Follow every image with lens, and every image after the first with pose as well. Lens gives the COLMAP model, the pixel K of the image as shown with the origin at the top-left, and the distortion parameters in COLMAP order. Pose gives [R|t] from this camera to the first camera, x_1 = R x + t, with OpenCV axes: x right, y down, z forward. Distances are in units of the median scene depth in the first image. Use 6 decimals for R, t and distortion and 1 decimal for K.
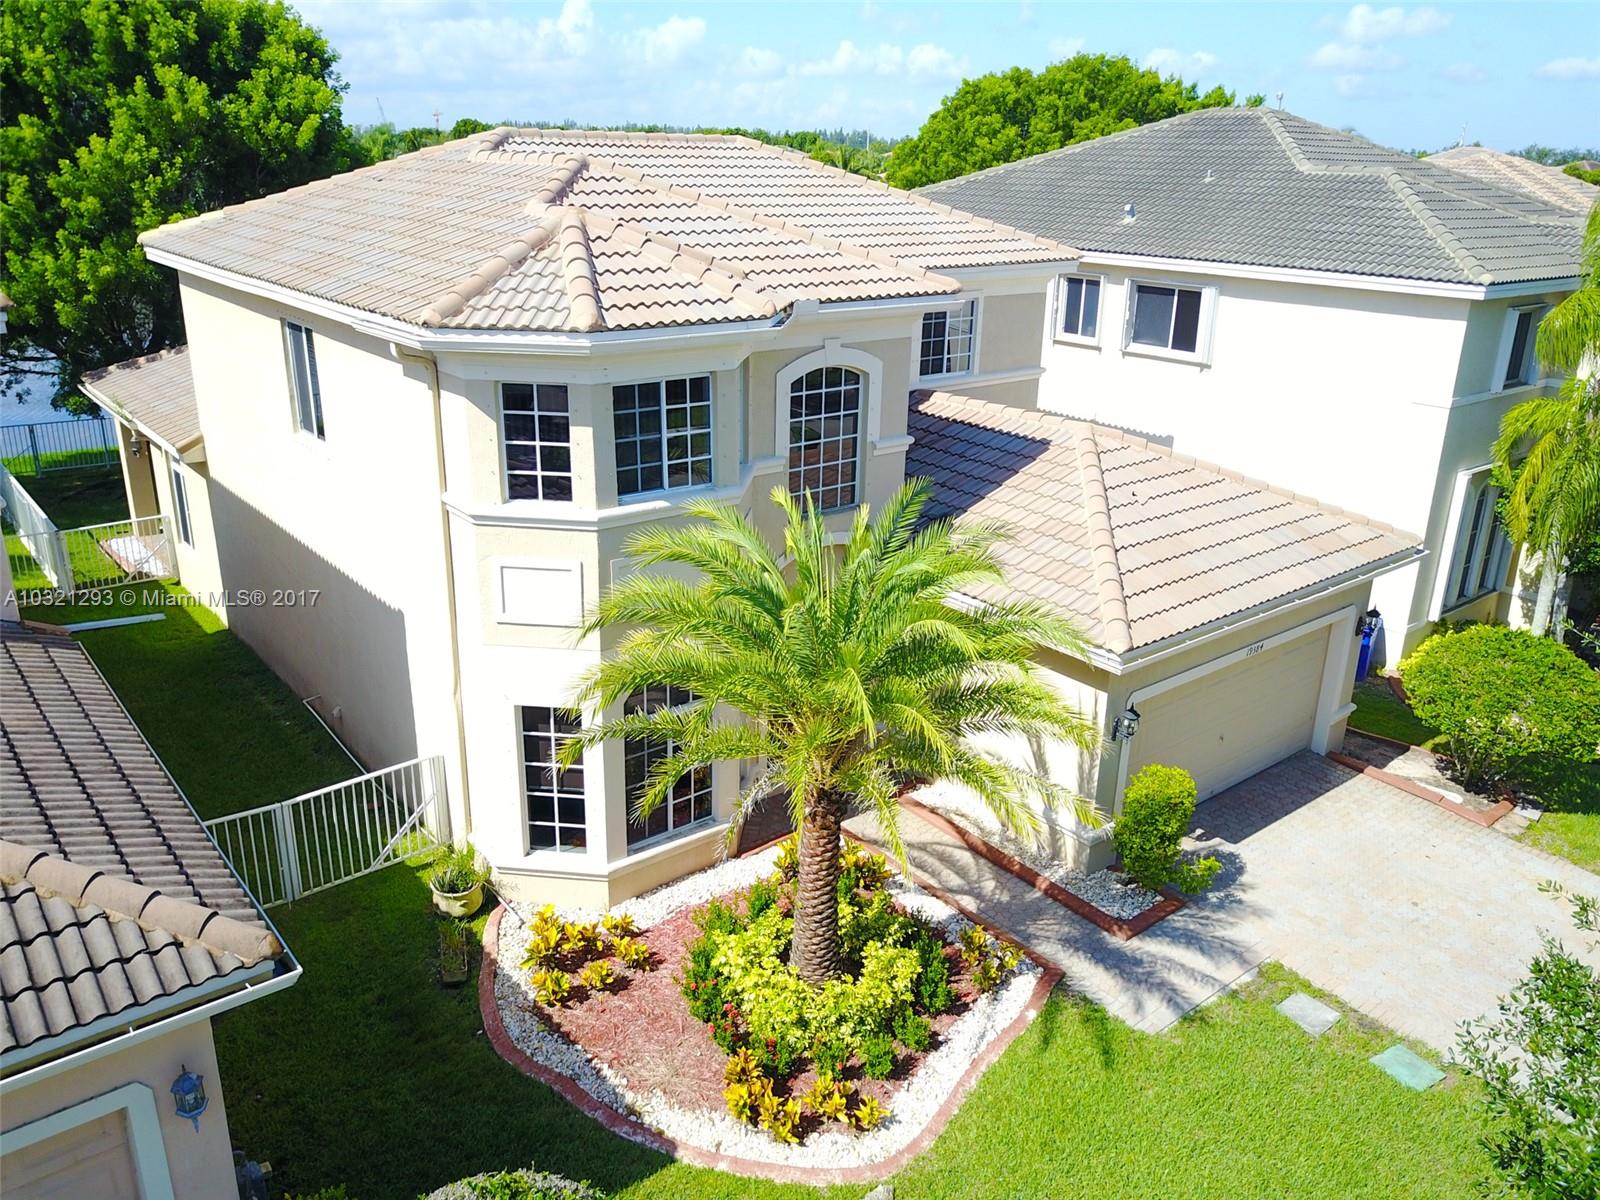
lens RADIAL K [[1244.5, 0, 807.4], [0, 1244.5, 603.1], [0, 0, 1]] dist [0.009061, 0.001228]
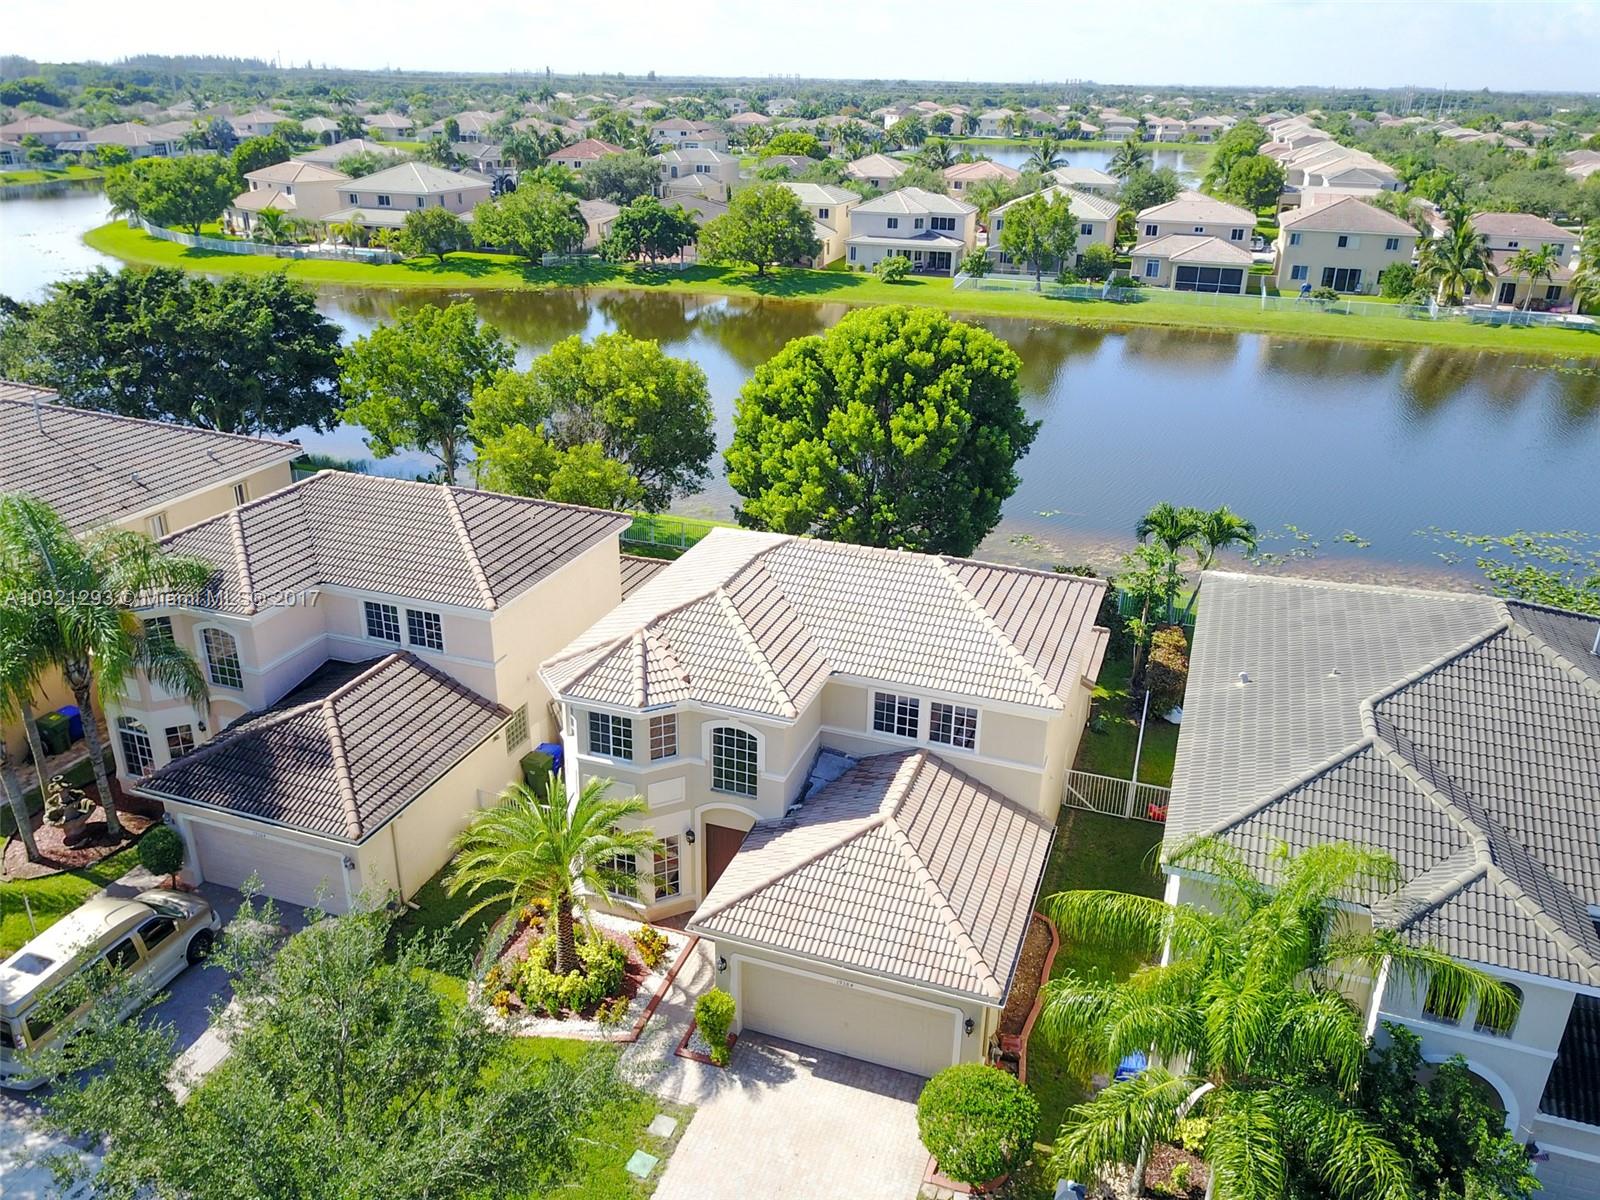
lens RADIAL K [[1244.5, 0, 789.4], [0, 1244.5, 606.3], [0, 0, 1]] dist [0.009061, 0.001228]
pose [[0.503029, 0.322455, -0.801863, 1.794434], [-0.289342, 0.937087, 0.195321, -0.885661], [0.814397, 0.133761, 0.564682, -0.089432]]
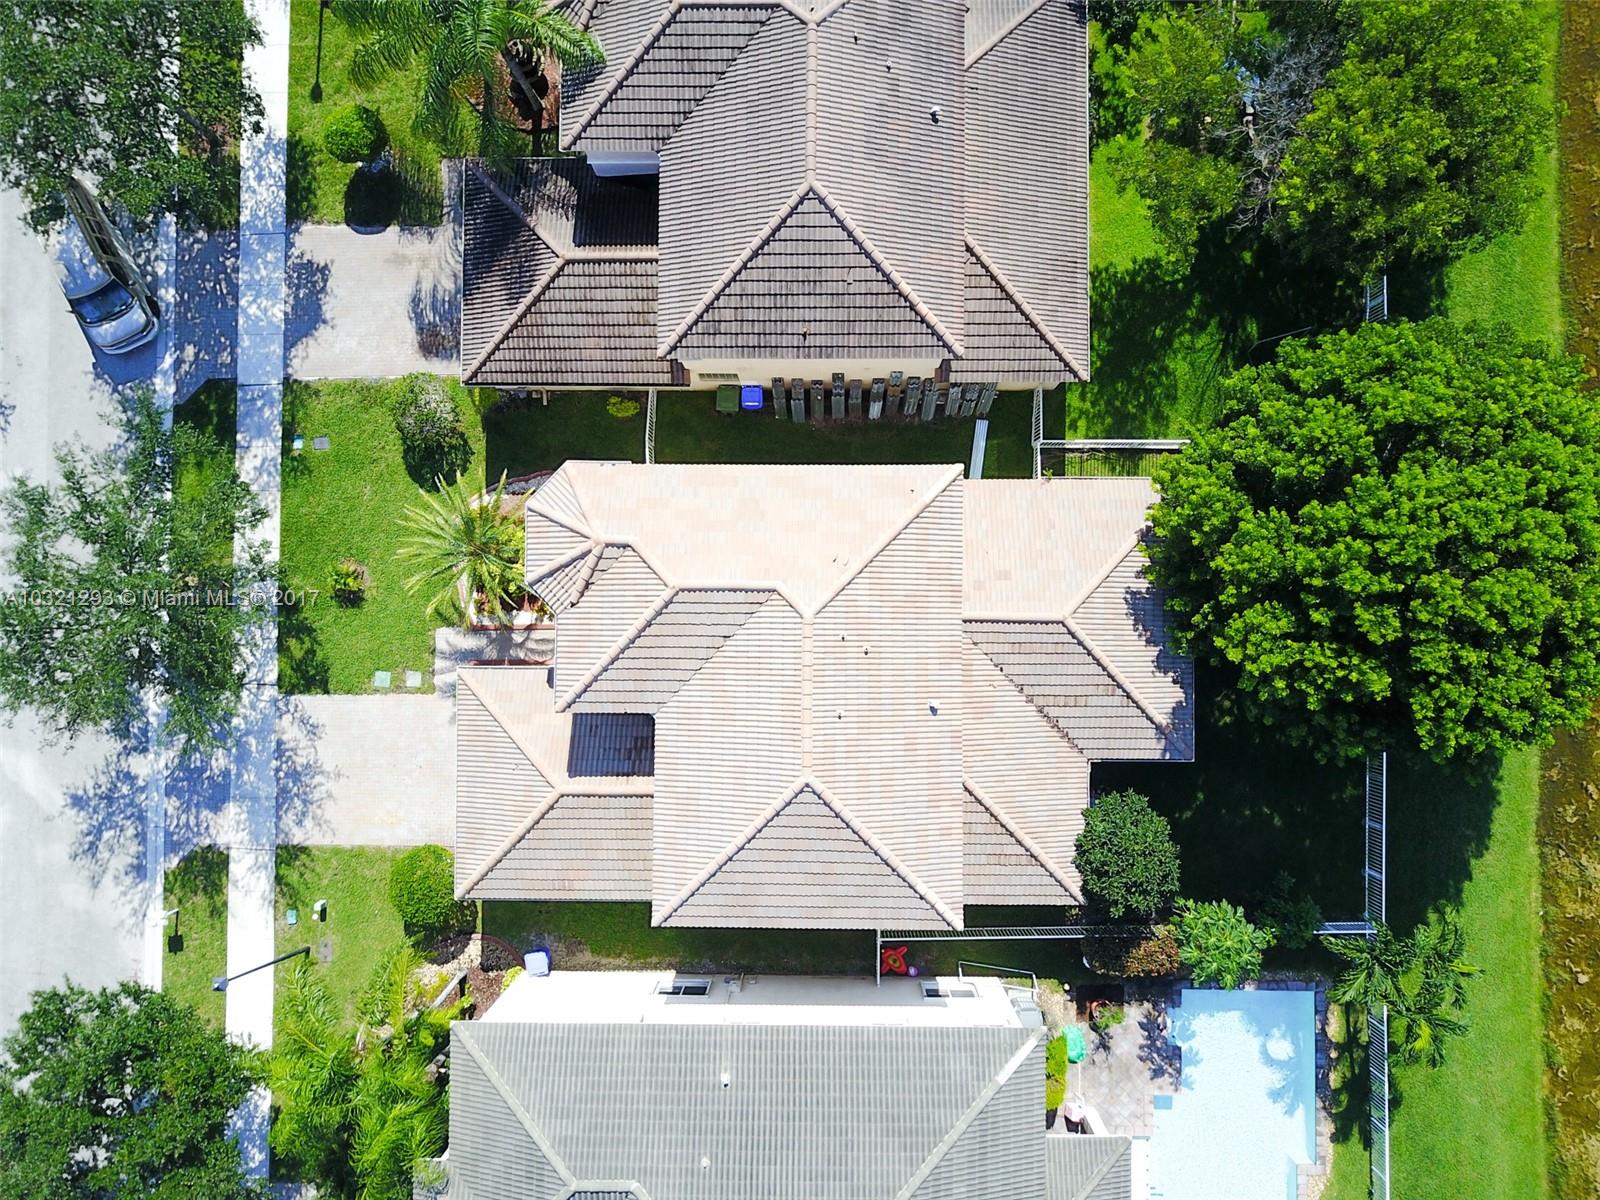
lens RADIAL K [[1244.5, 0, 803.4], [0, 1244.5, 609.0], [0, 0, 1]] dist [0.009061, 0.001228]
pose [[-0.646523, 0.762739, -0.015402, -0.306173], [-0.235951, -0.180719, 0.954813, -2.812408], [0.725490, 0.620943, 0.296808, 0.635586]]
